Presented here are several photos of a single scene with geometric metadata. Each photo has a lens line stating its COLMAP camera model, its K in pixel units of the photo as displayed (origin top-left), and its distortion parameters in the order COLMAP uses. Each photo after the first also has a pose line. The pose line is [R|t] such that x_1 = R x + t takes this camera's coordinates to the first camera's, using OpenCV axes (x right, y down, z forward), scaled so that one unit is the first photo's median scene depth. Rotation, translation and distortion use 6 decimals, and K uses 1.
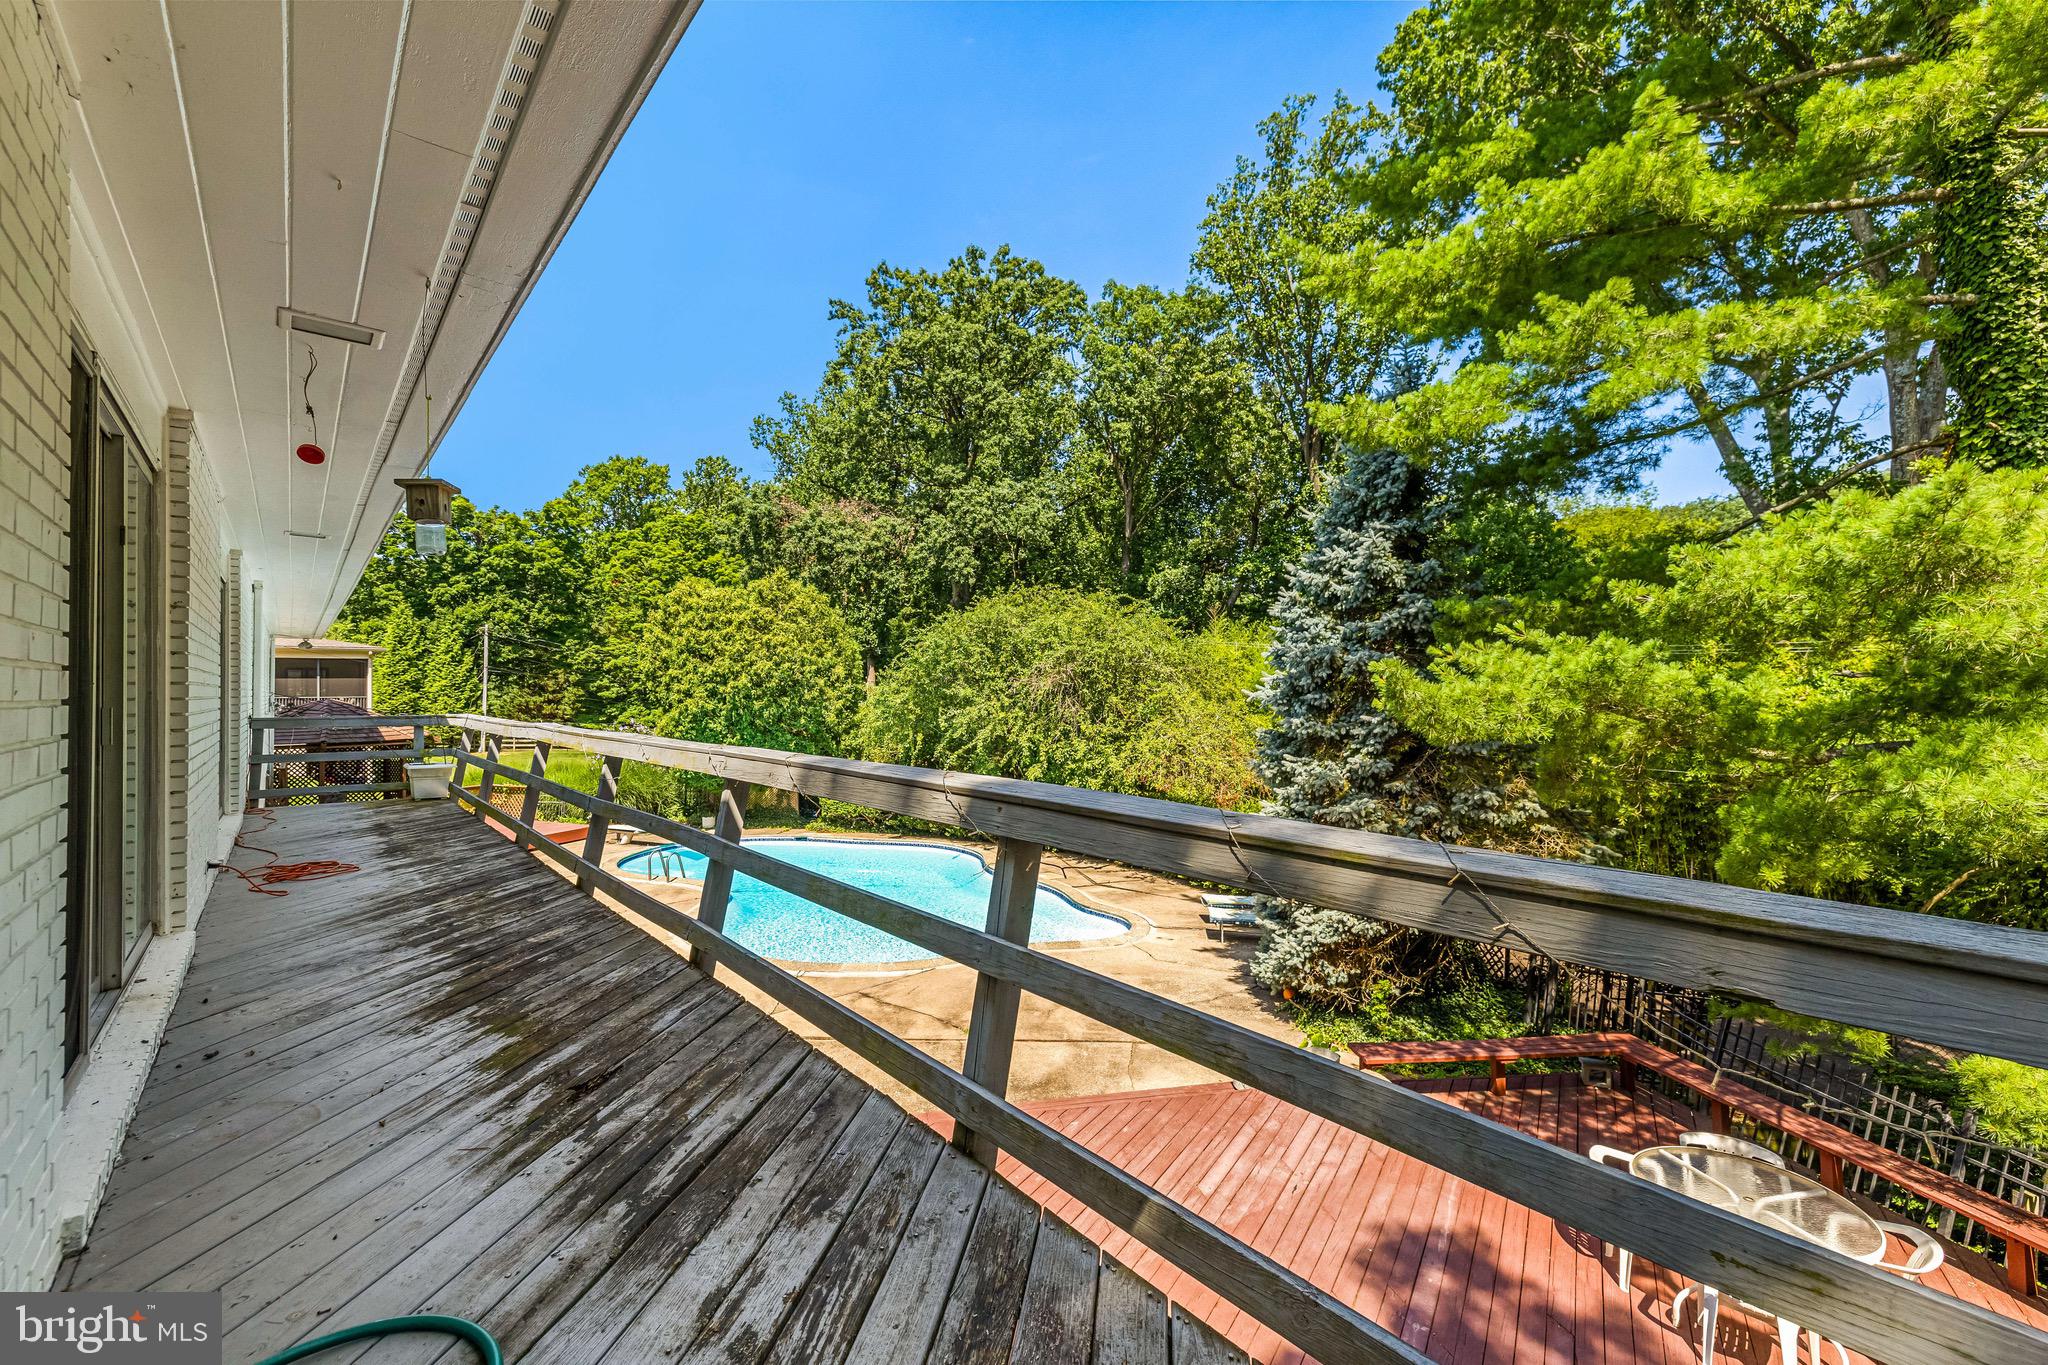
lens RADIAL K [[872.7, 0, 1035.9], [0, 872.7, 686.3], [0, 0, 1]] dist [0.004296, 0.000190]
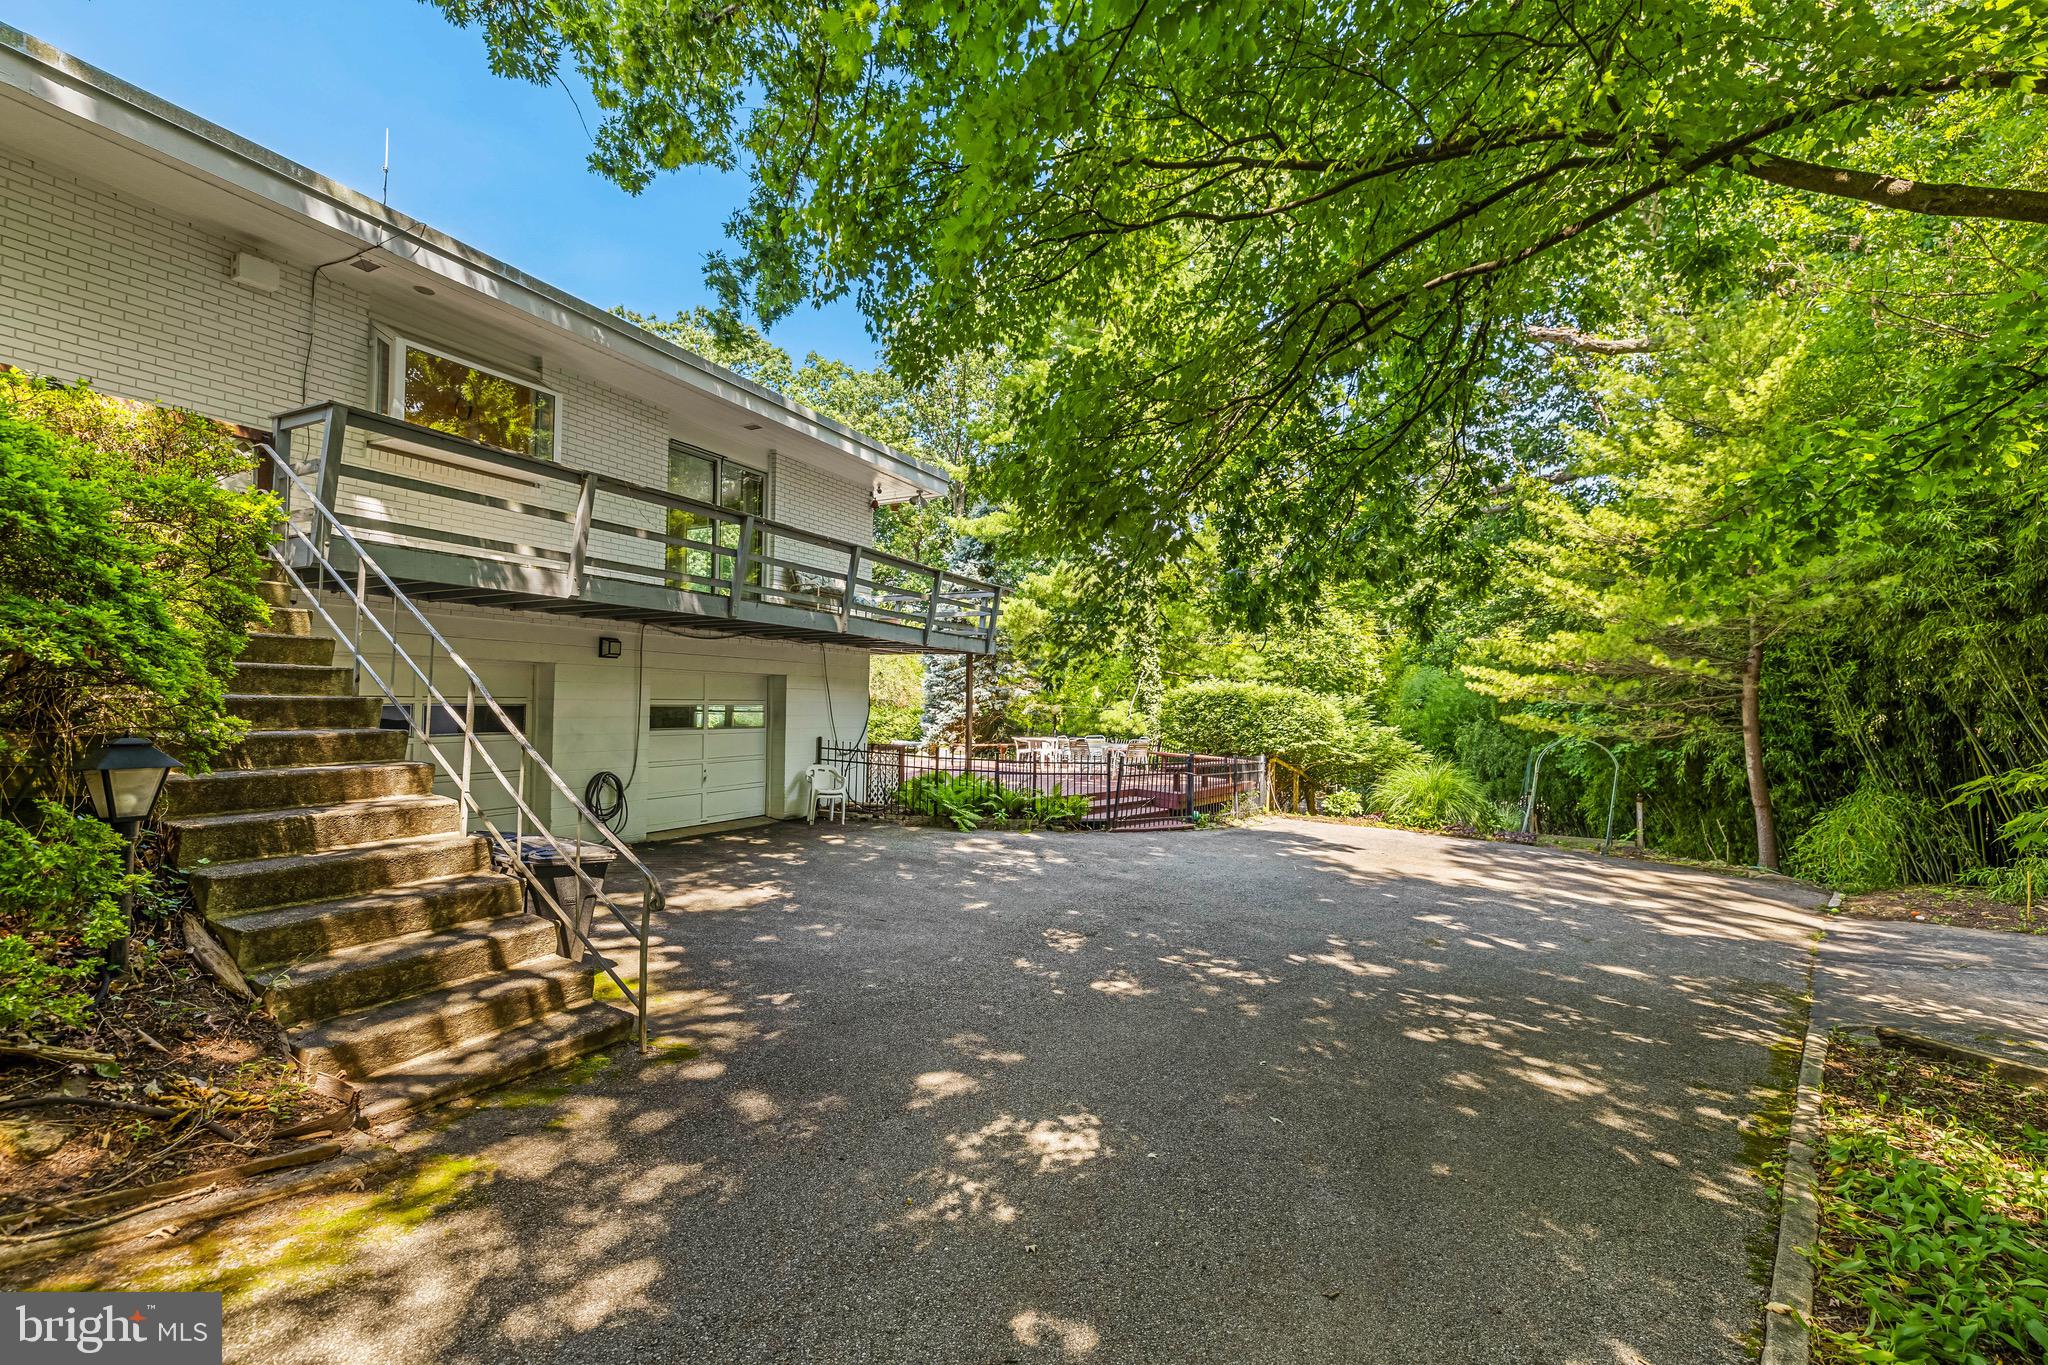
lens RADIAL K [[872.7, 0, 1026.1], [0, 872.7, 681.1], [0, 0, 1]] dist [0.004296, 0.000190]
pose [[0.931503, 0.025893, 0.362811, -0.056897], [-0.015237, 0.999365, -0.032203, 0.036996], [-0.363415, 0.024469, 0.931306, -0.215985]]
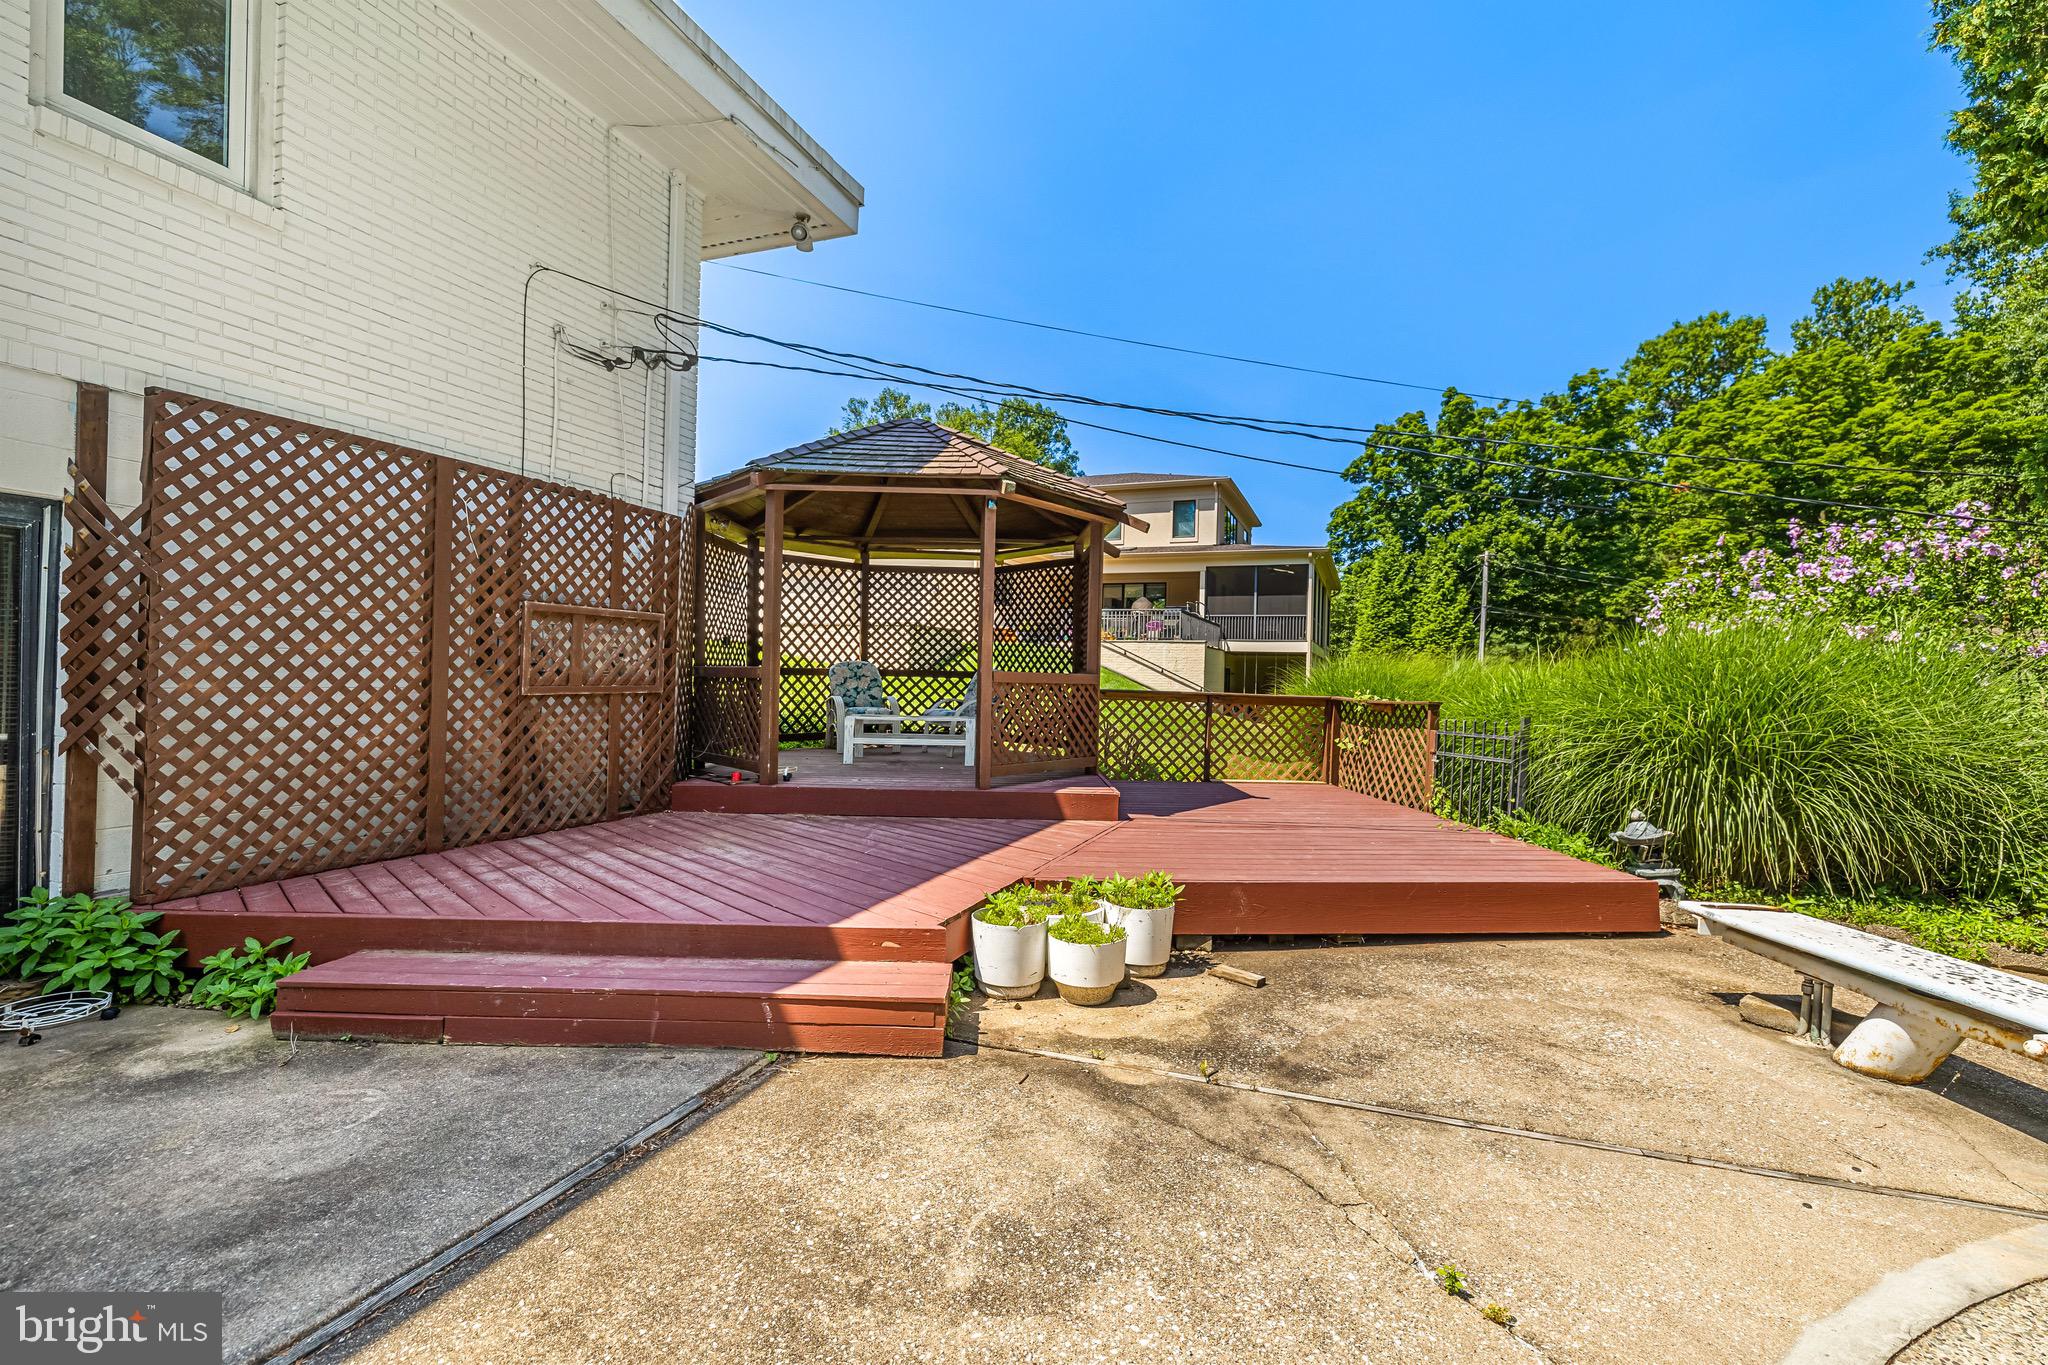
lens RADIAL K [[872.7, 0, 1029.8], [0, 872.7, 681.4], [0, 0, 1]] dist [0.004296, 0.000190]
pose [[0.481475, 0.018436, -0.876266, -0.155419], [-0.018920, 0.999764, 0.010638, 0.041601], [0.876256, 0.011457, 0.481710, 0.292933]]
